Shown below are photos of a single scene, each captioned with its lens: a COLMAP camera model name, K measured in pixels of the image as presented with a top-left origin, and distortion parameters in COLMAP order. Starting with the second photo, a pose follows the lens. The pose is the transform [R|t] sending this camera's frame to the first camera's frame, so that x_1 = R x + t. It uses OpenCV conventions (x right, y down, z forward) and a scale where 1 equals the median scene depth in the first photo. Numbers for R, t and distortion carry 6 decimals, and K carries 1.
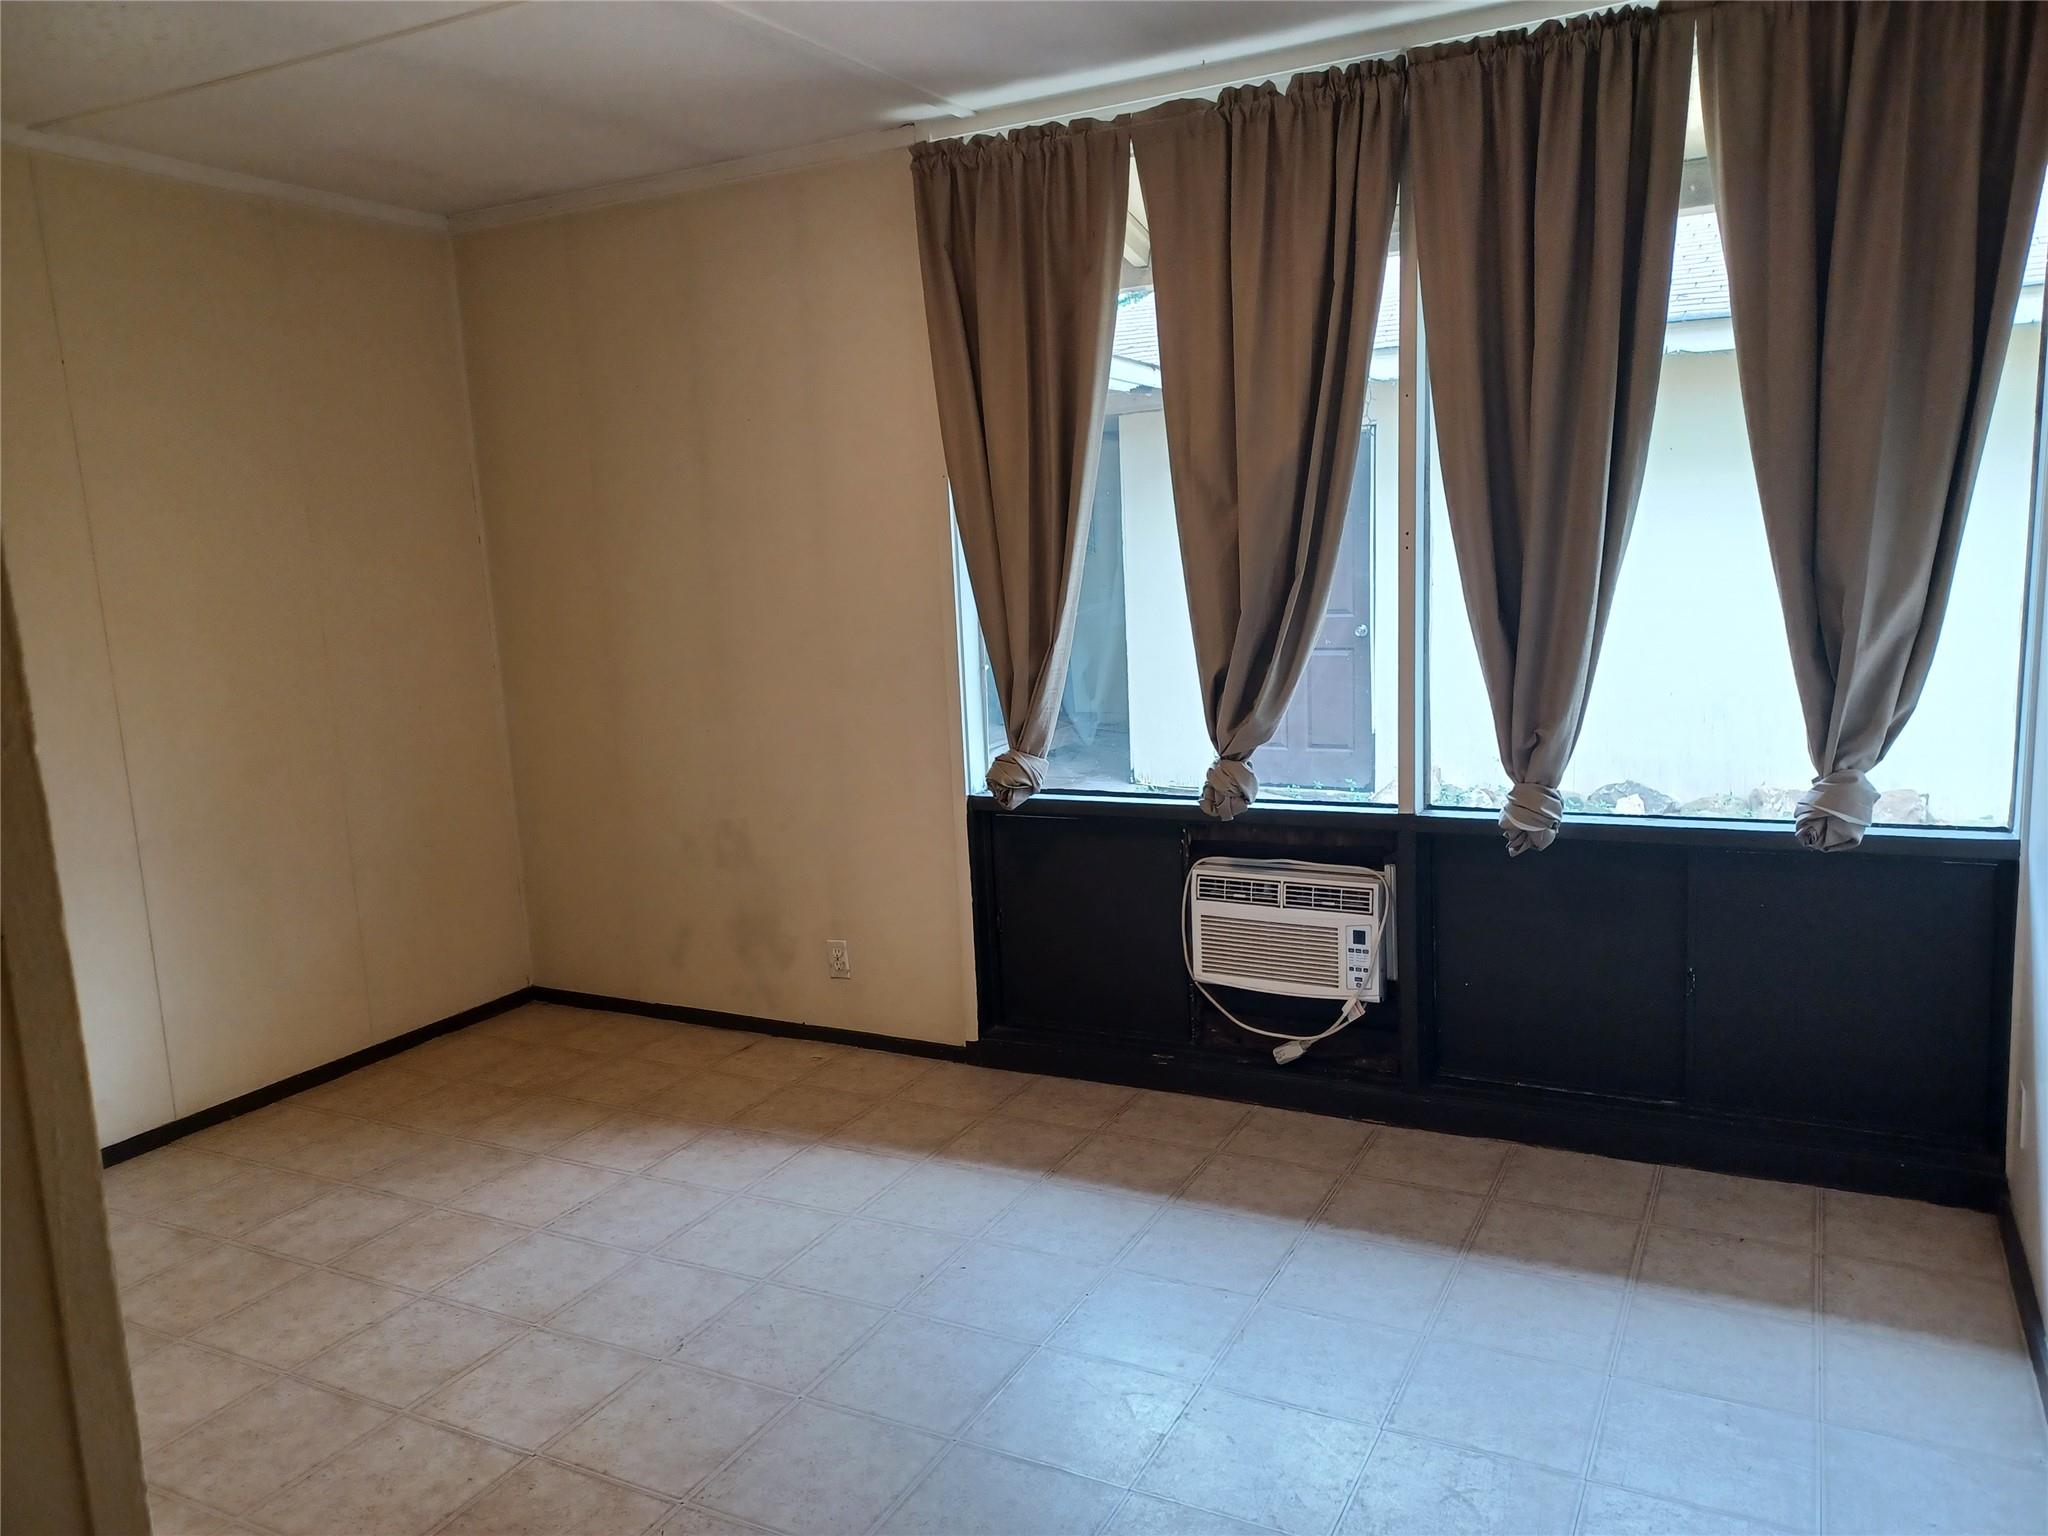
lens RADIAL K [[1483.5, 0, 1024.0], [0, 1483.5, 768.0], [0, 0, 1]] dist [0.009085, 0.003086]
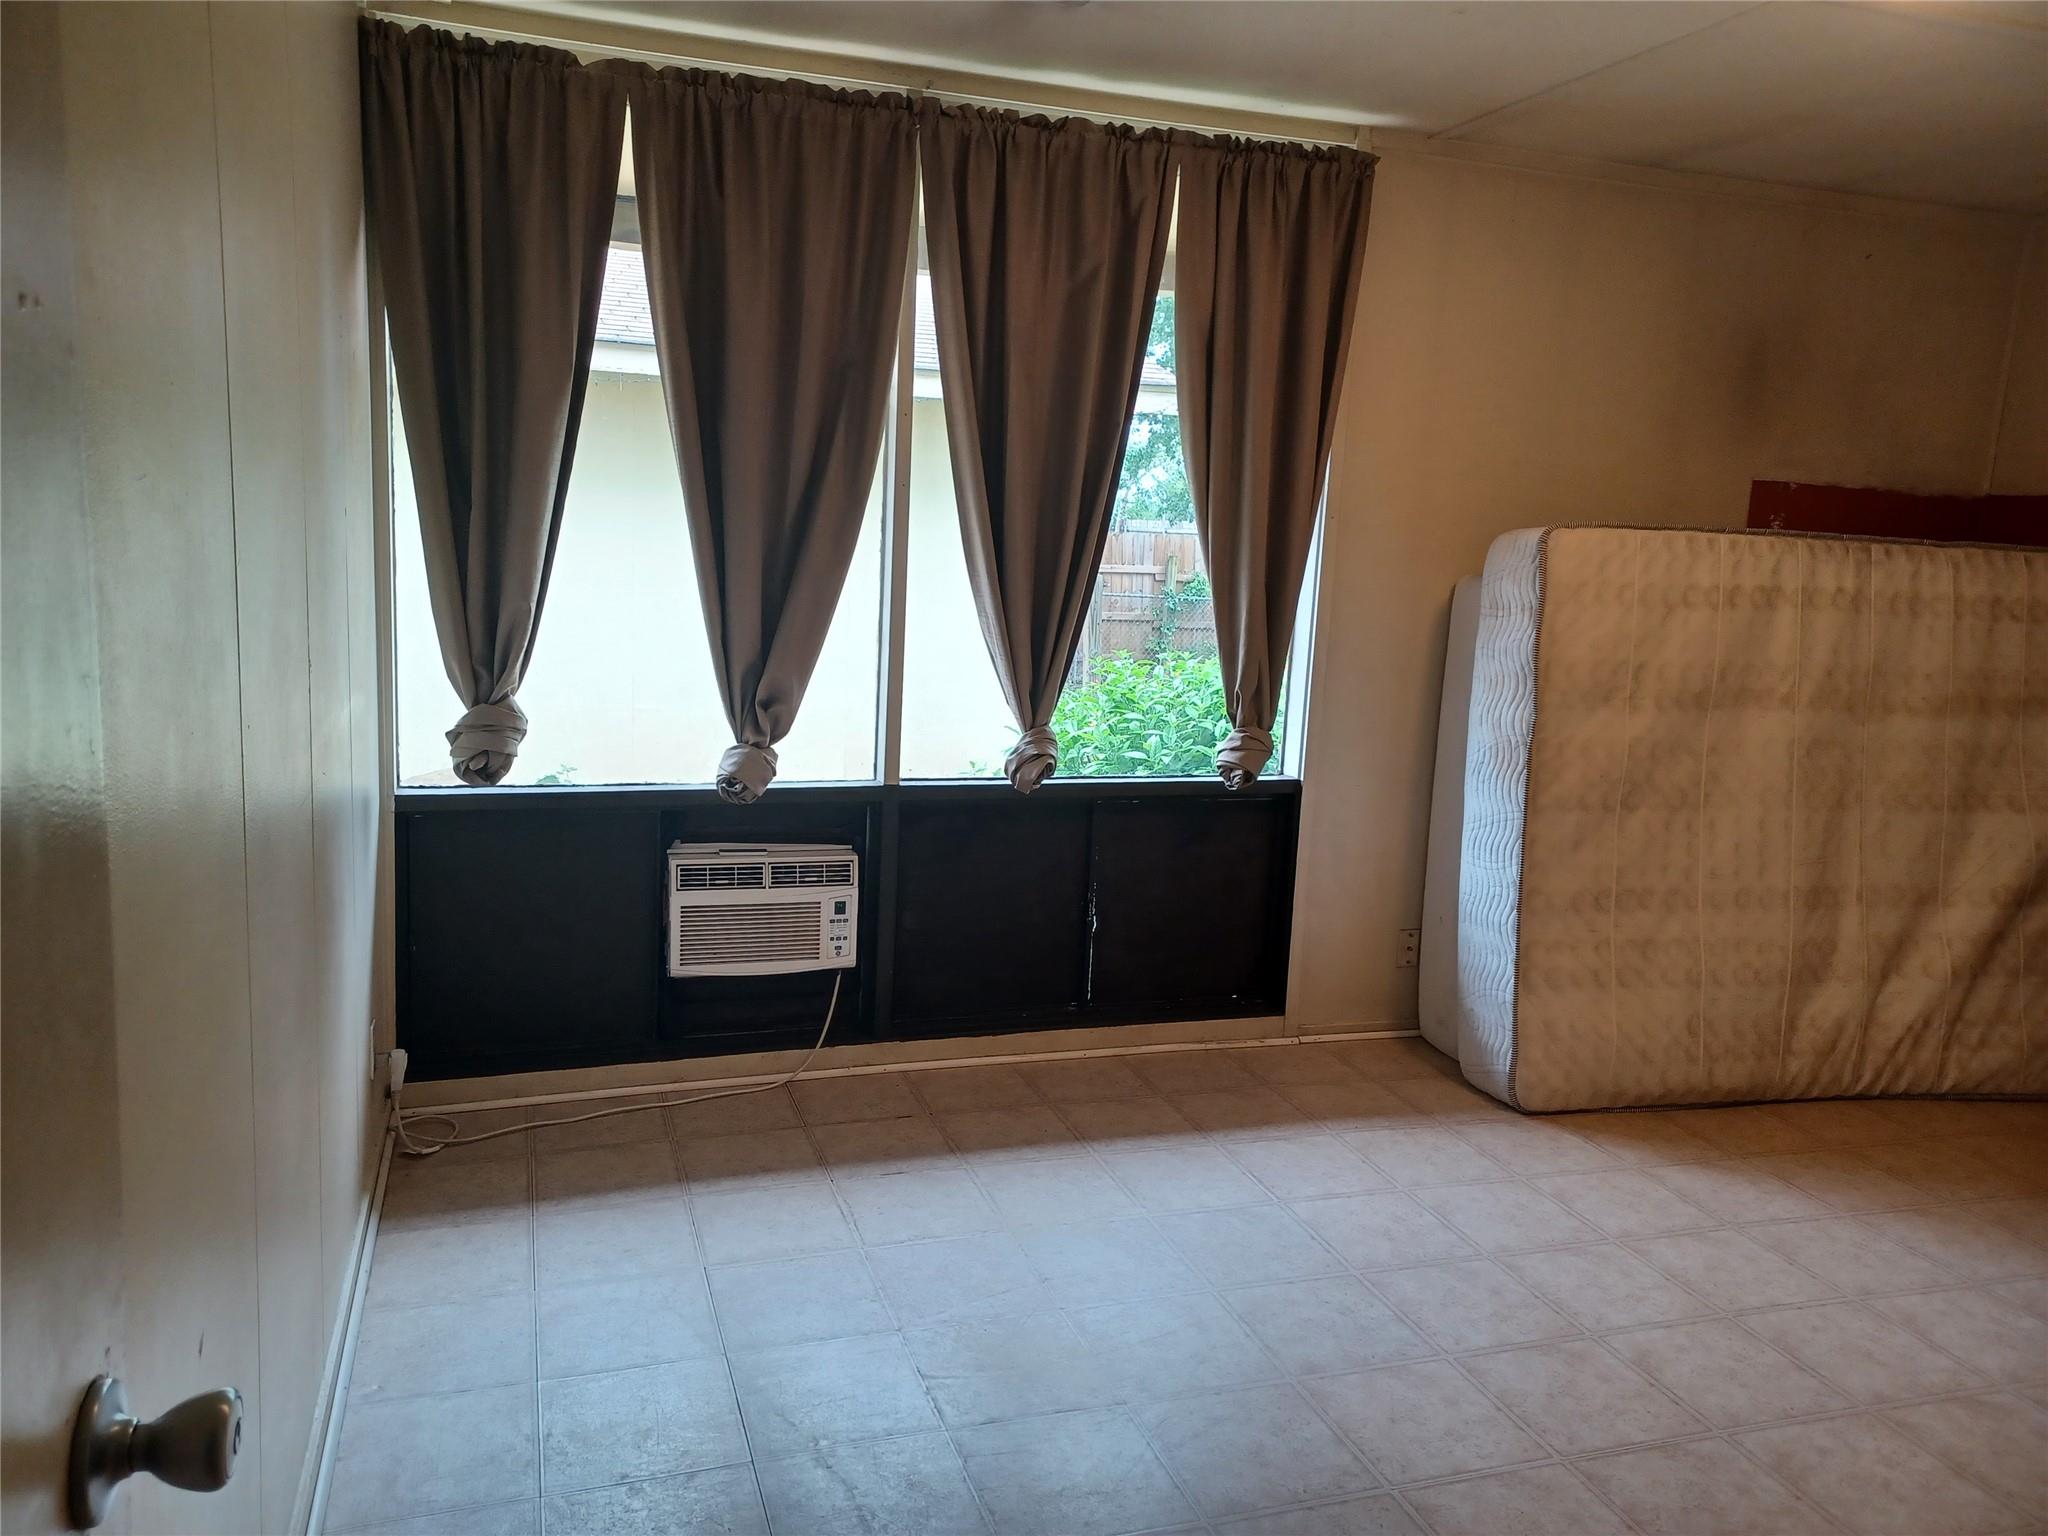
lens RADIAL K [[1437.7, 0, 1022.0], [0, 1437.7, 732.0], [0, 0, 1]] dist [0.002176, 0.000856]
pose [[0.697514, -0.030775, 0.715910, -0.405635], [0.043219, 0.999065, 0.000838, -0.005916], [-0.715267, 0.030357, 0.698192, 0.188276]]
